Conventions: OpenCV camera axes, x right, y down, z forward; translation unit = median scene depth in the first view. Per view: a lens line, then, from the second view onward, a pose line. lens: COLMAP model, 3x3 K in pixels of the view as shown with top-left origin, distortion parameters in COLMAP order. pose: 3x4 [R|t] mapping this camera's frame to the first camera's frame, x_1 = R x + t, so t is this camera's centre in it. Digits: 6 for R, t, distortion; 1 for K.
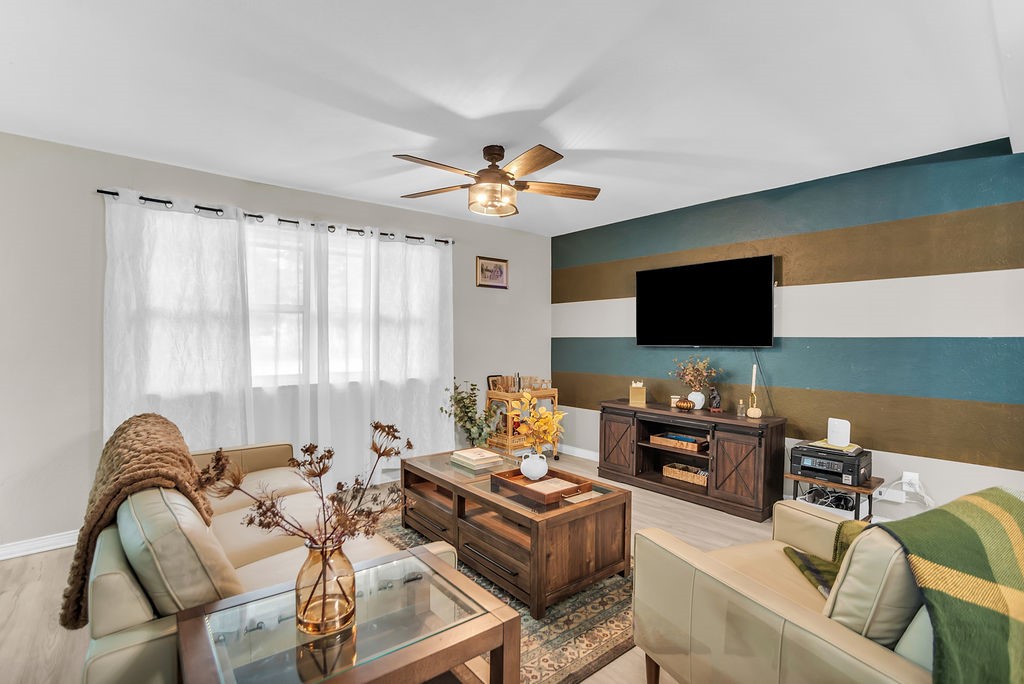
lens RADIAL K [[479.8, 0, 527.1], [0, 479.8, 334.9], [0, 0, 1]] dist [-0.050692, 0.018611]
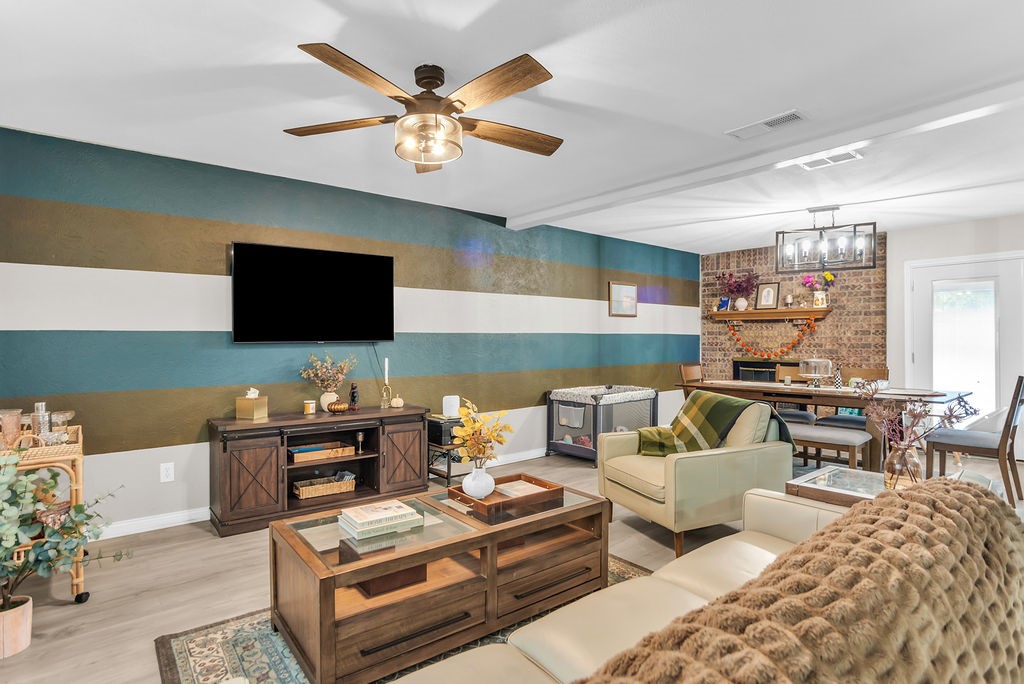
lens RADIAL K [[527.5, 0, 488.4], [0, 527.5, 342.8], [0, 0, 1]] dist [-0.026494, 0.000151]
pose [[0.070736, -0.011349, 0.997430, -0.679688], [-0.005479, 0.999916, 0.011765, 0.012829], [-0.997480, -0.006297, 0.070668, 0.690773]]
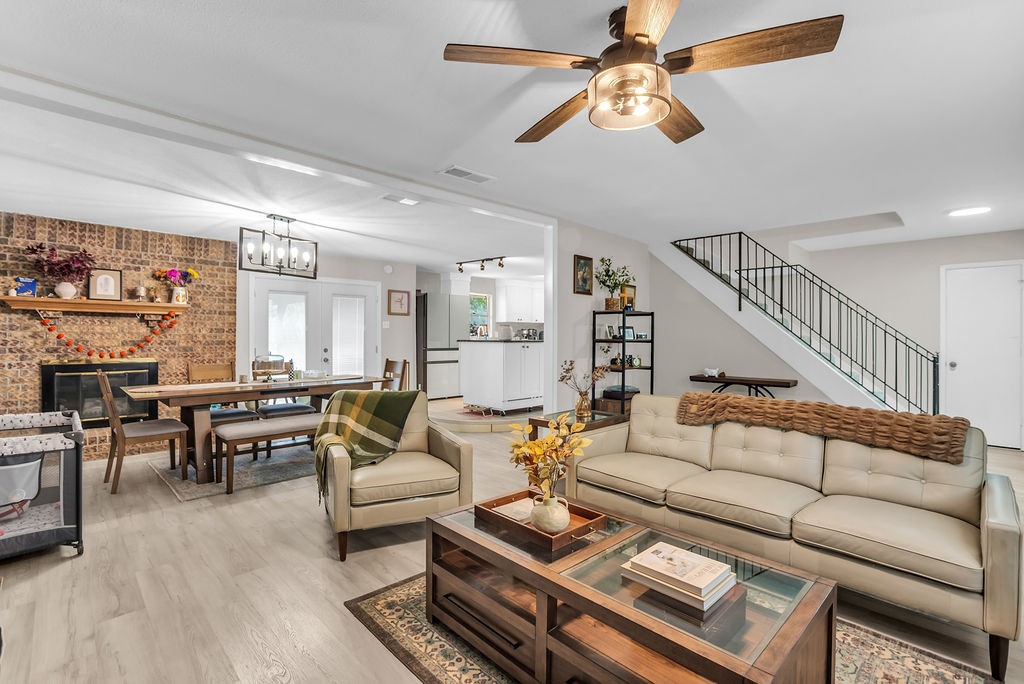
lens RADIAL K [[479.8, 0, 527.1], [0, 479.8, 334.9], [0, 0, 1]] dist [-0.050692, 0.018611]
pose [[-0.998131, -0.008718, -0.060494, 0.066994], [-0.008052, 0.999904, -0.011237, 0.017727], [0.060586, -0.010729, -0.998105, 1.268898]]
